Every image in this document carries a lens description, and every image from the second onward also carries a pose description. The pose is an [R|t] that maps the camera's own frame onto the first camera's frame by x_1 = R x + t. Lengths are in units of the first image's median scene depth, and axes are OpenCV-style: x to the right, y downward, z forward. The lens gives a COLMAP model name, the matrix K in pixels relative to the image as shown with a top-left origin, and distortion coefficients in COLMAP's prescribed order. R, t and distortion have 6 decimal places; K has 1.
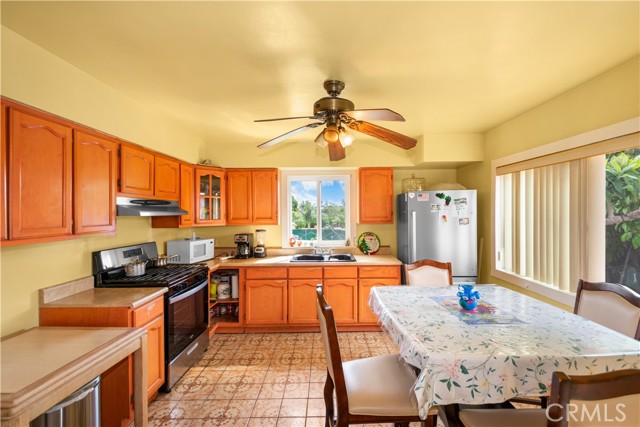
lens RADIAL K [[279.4, 0, 323.8], [0, 279.4, 214.1], [0, 0, 1]] dist [-0.026091, -0.003116]
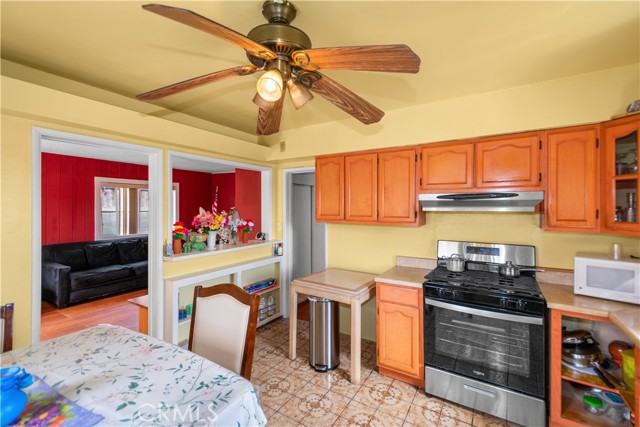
lens RADIAL K [[279.4, 0, 322.9], [0, 279.4, 207.4], [0, 0, 1]] dist [-0.026091, -0.003116]
pose [[-0.511256, -0.003874, -0.859420, 0.467684], [-0.004294, 0.999989, -0.001954, -0.001265], [0.859418, 0.002691, -0.511267, 1.250185]]
